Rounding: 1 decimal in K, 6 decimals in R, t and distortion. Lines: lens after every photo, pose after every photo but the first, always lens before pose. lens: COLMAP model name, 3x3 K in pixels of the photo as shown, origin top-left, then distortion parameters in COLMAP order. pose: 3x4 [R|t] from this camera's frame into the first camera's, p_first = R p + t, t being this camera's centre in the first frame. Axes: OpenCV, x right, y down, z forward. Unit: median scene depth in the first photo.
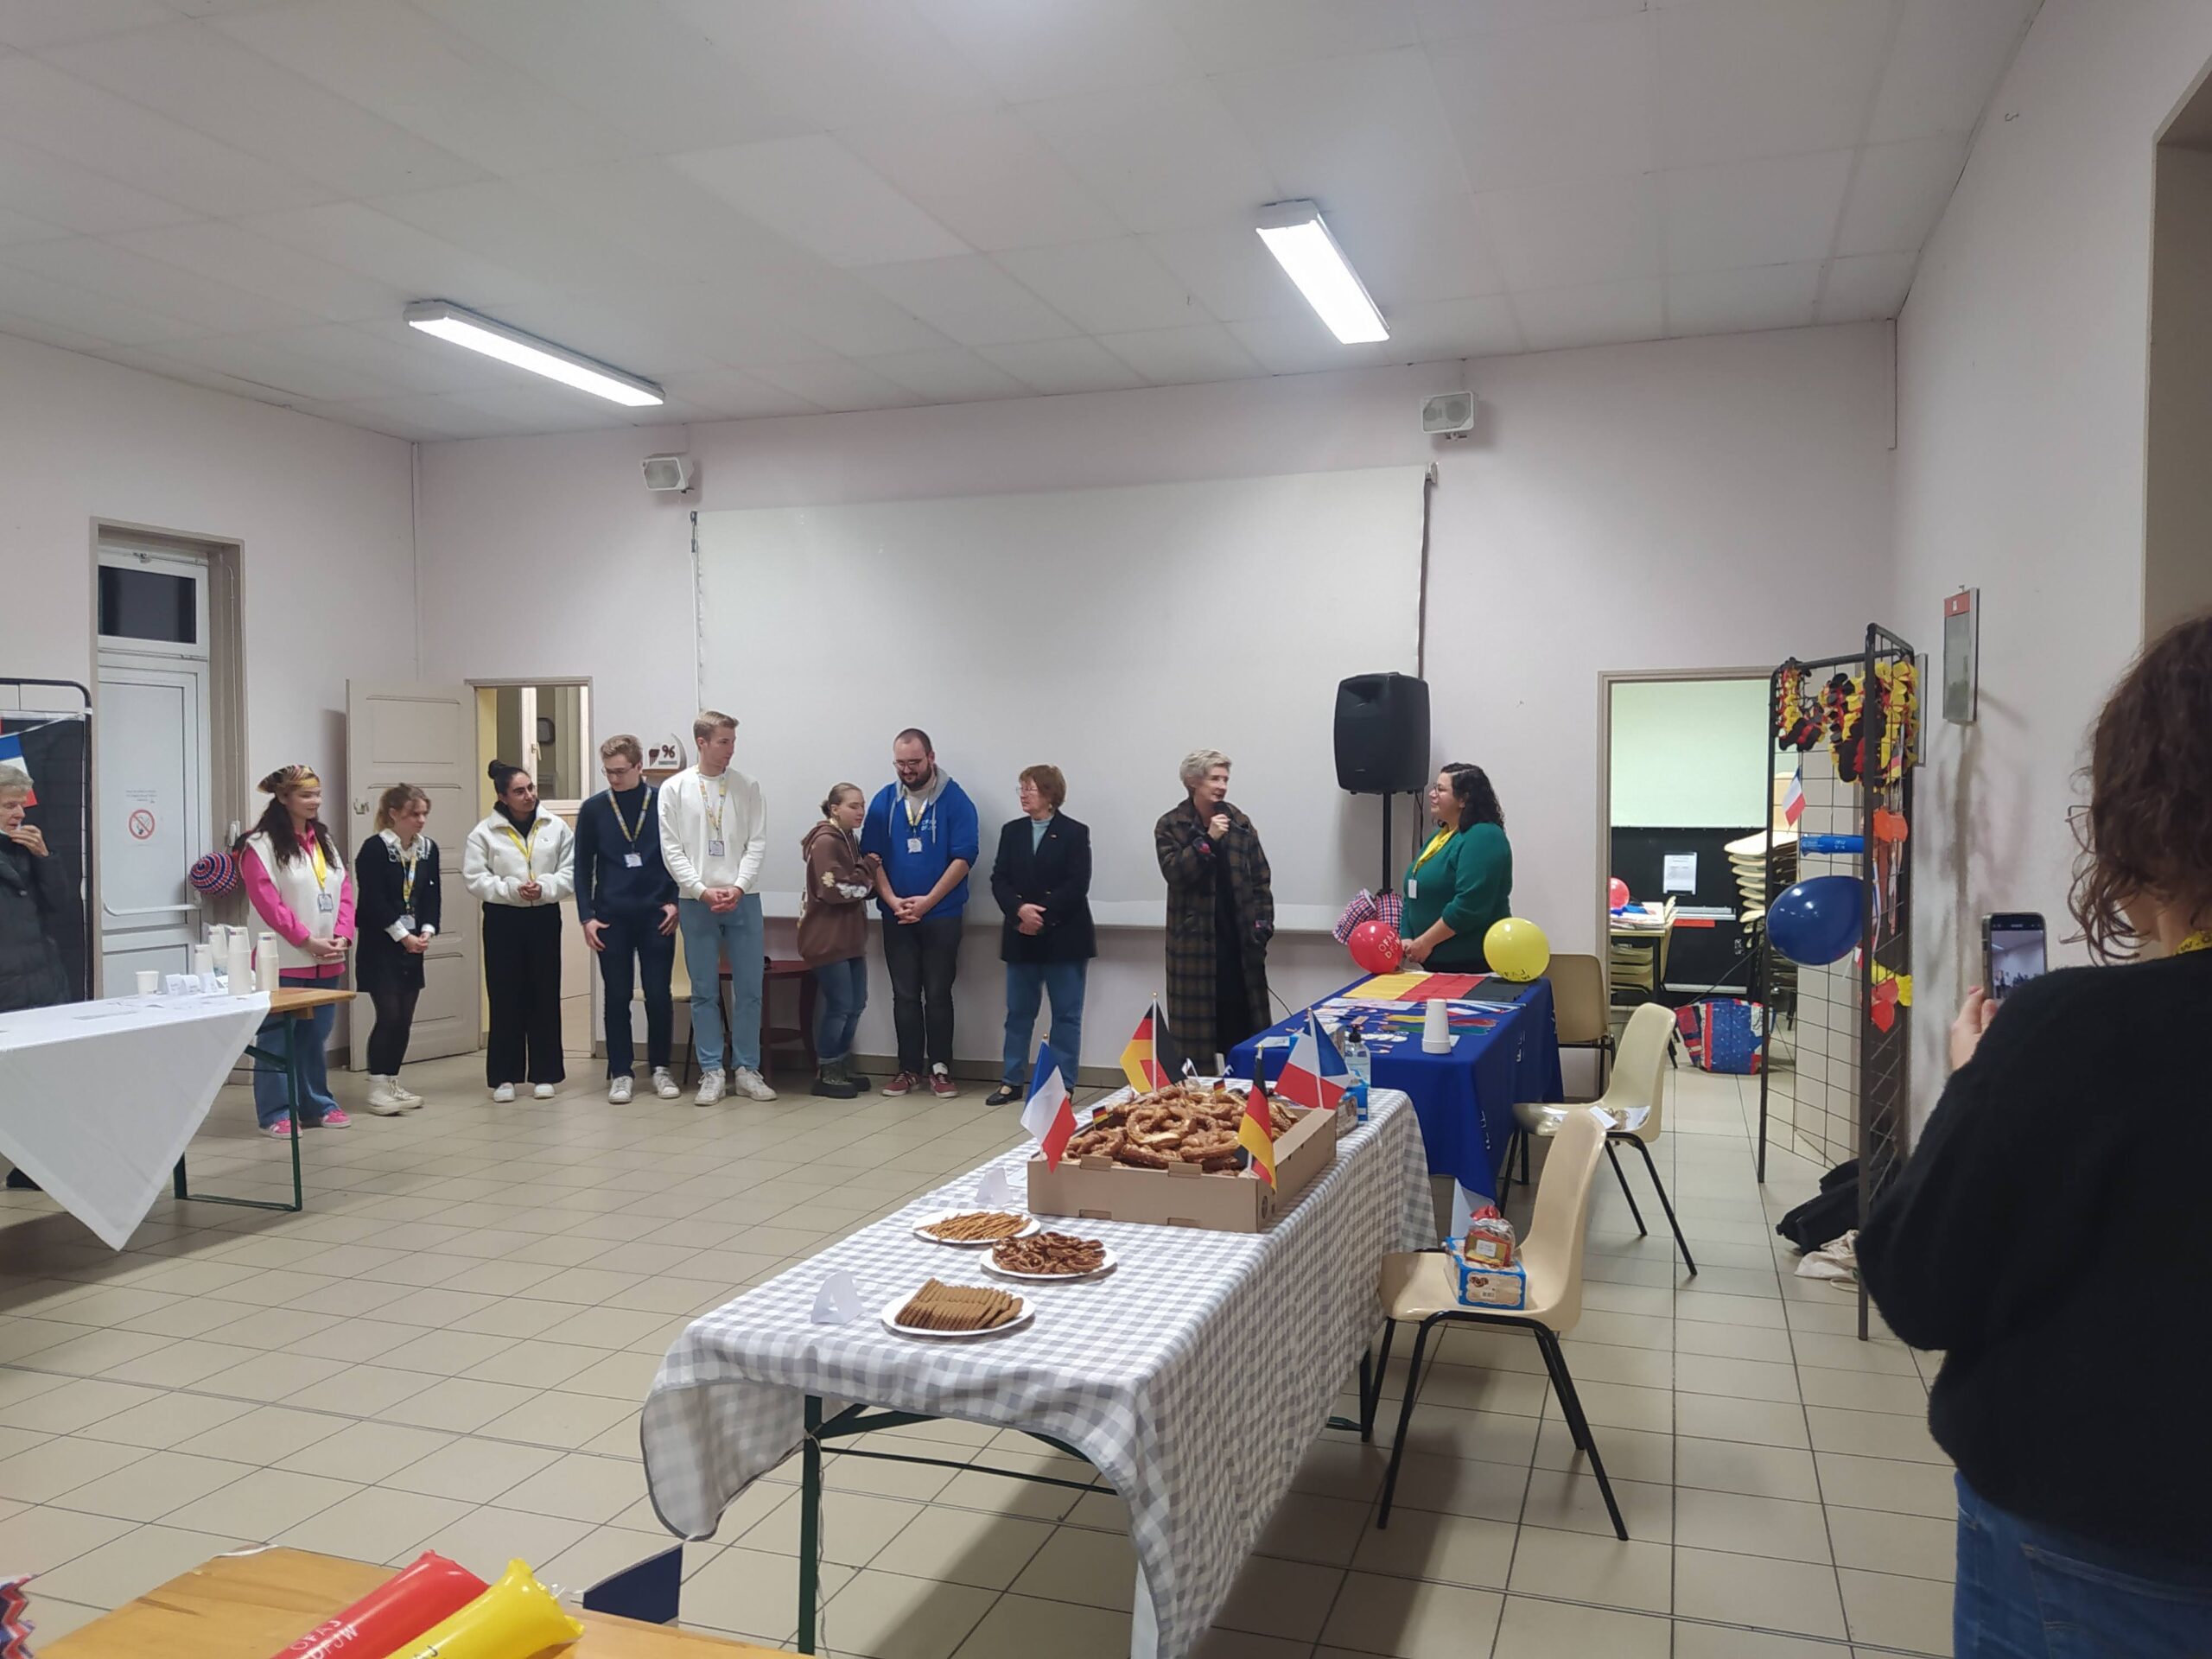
lens RADIAL K [[1662.9, 0, 1099.4], [0, 1662.9, 816.8], [0, 0, 1]] dist [0.119981, -0.194759]
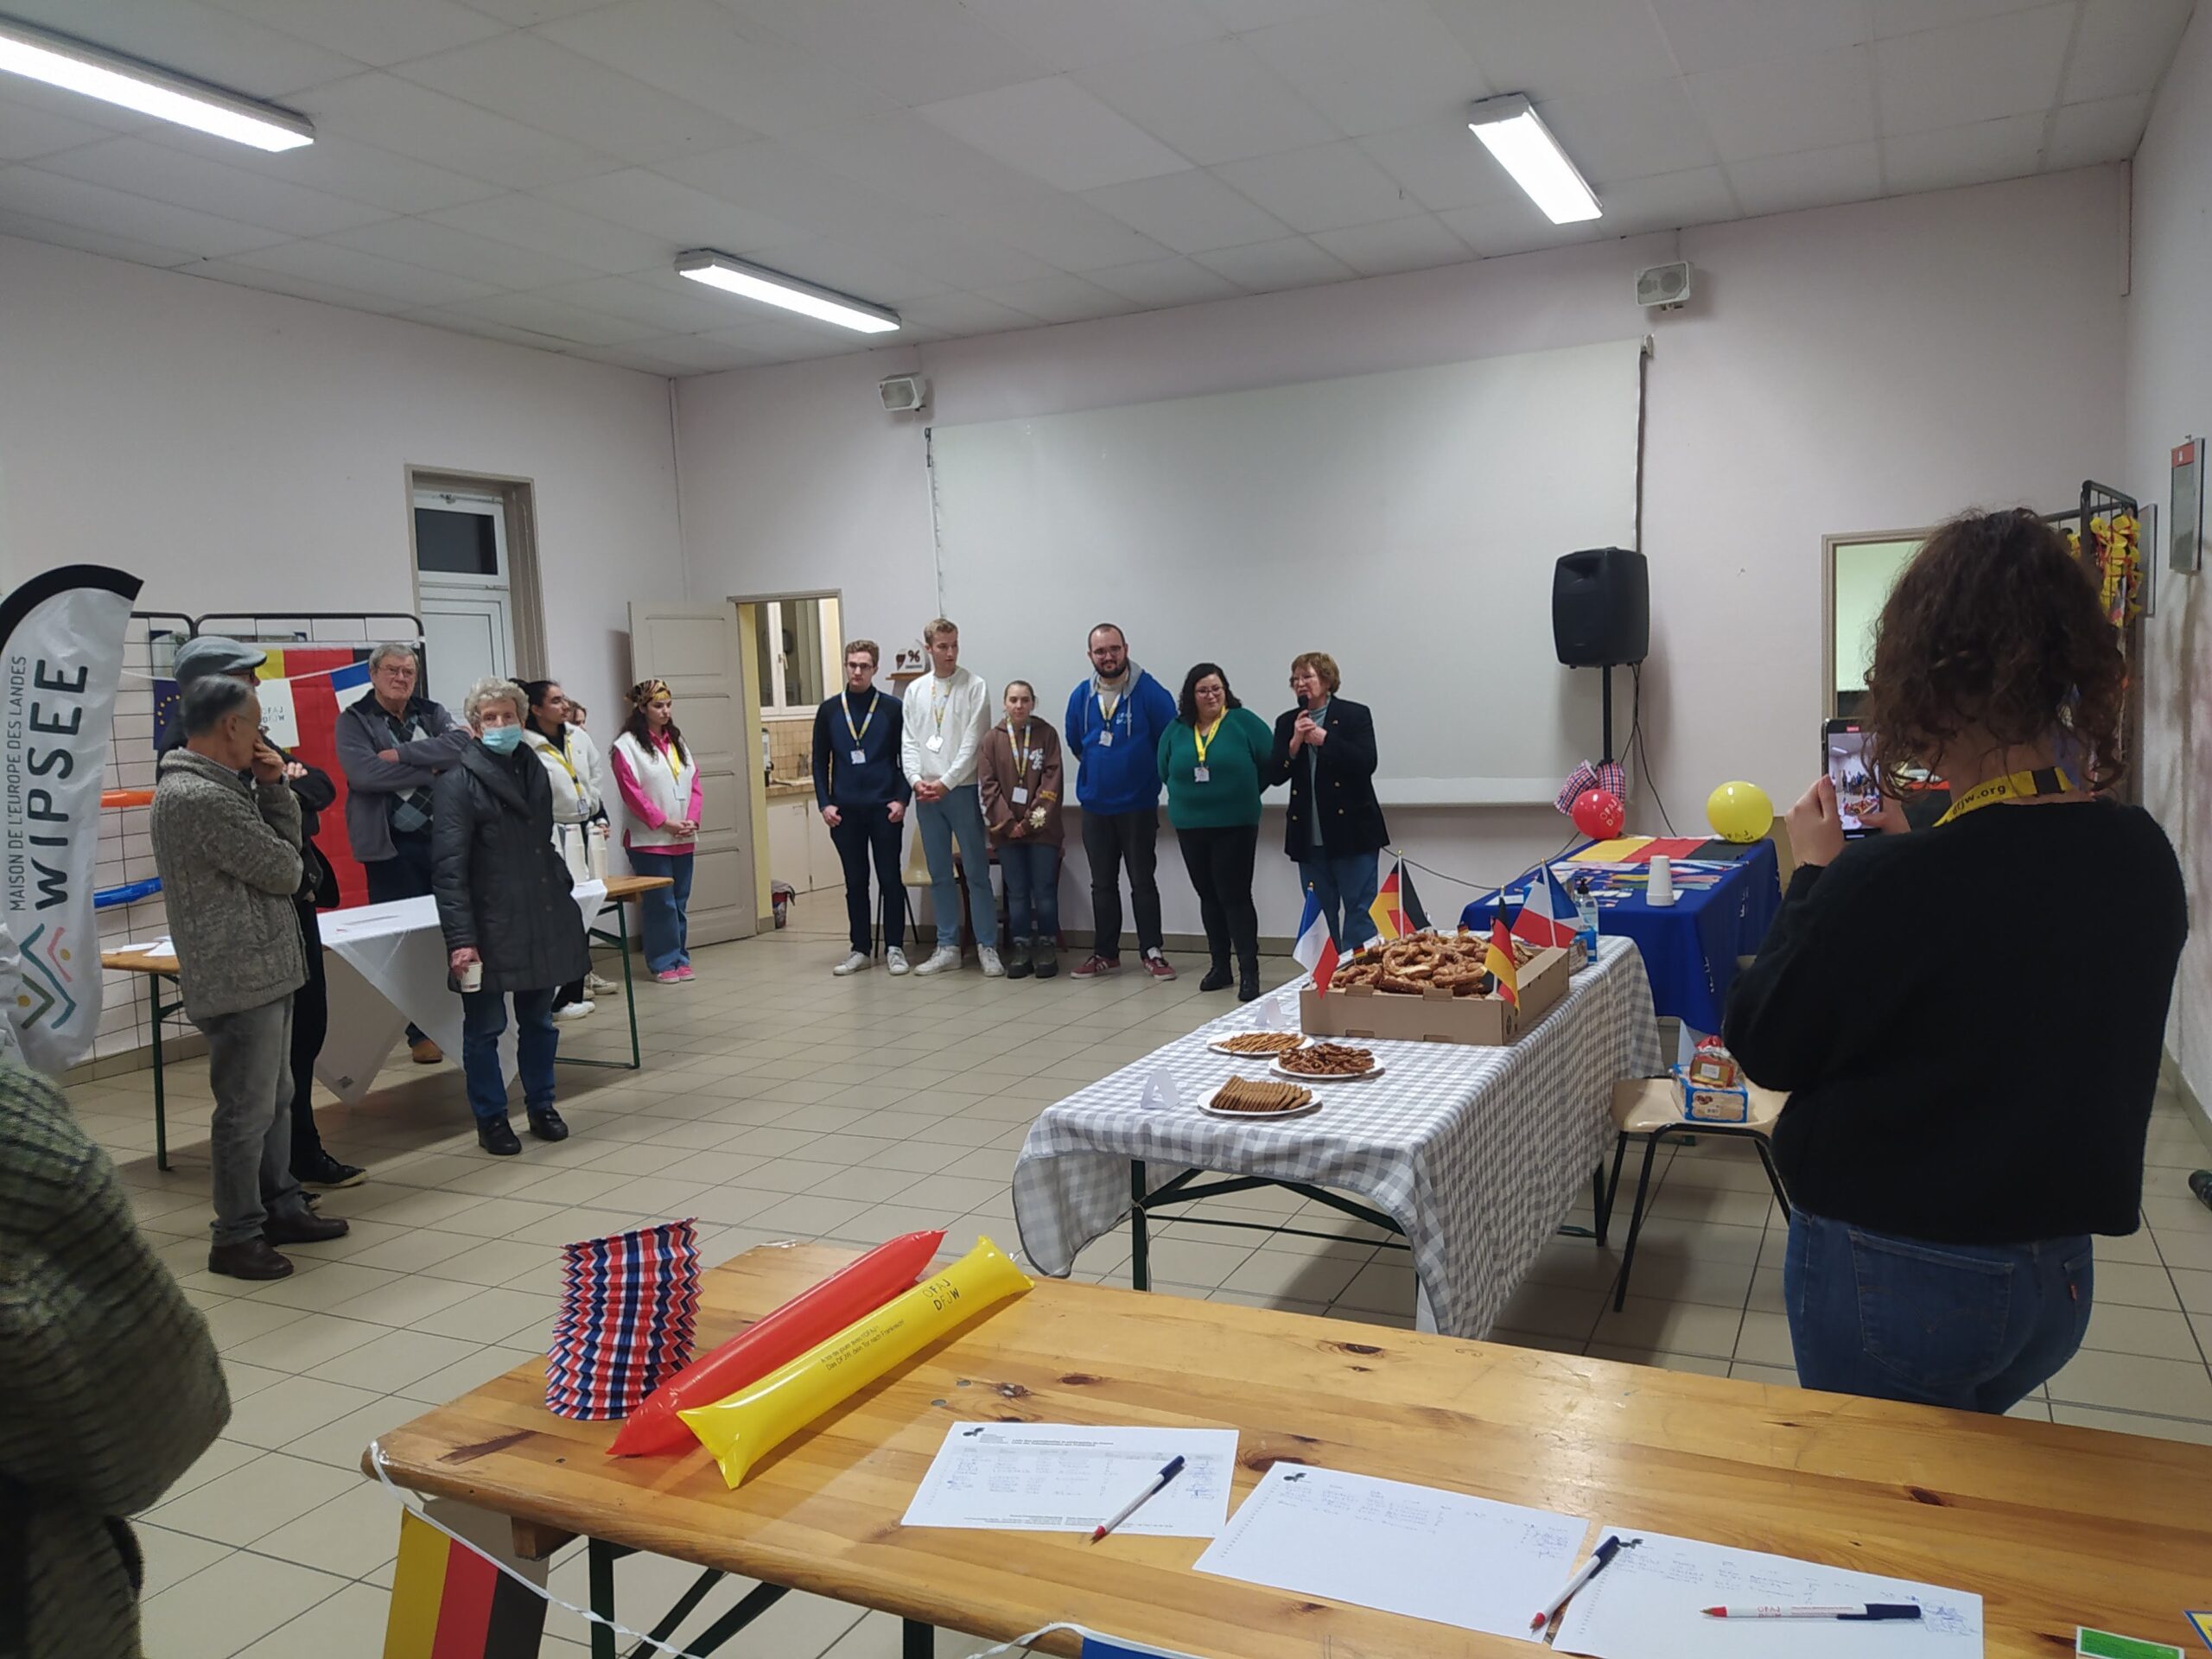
lens RADIAL K [[1662.9, 0, 1099.4], [0, 1662.9, 816.8], [0, 0, 1]] dist [0.119981, -0.194759]
pose [[0.992136, -0.029759, -0.121576, -0.028688], [0.037516, 0.997369, 0.062023, 0.004962], [0.119411, -0.066097, 0.990642, -0.133877]]
